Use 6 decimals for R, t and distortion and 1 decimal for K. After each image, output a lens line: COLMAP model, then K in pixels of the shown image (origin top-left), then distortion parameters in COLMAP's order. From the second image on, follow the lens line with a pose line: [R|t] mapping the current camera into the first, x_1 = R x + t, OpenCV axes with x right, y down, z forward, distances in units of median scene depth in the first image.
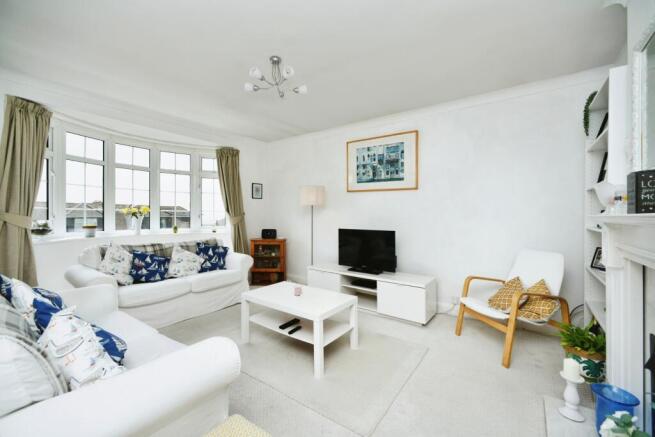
lens RADIAL K [[272.9, 0, 336.8], [0, 272.9, 206.5], [0, 0, 1]] dist [0.008304, 0.000002]
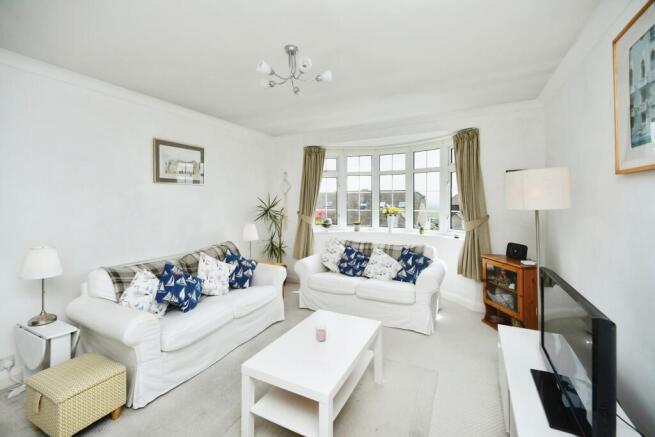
lens RADIAL K [[272.9, 0, 336.8], [0, 272.9, 206.5], [0, 0, 1]] dist [0.008304, 0.000002]
pose [[0.160045, 0.003298, -0.987104, 0.364991], [0.027227, 0.999599, 0.007754, -0.019782], [0.986734, -0.028116, 0.159891, 0.640282]]
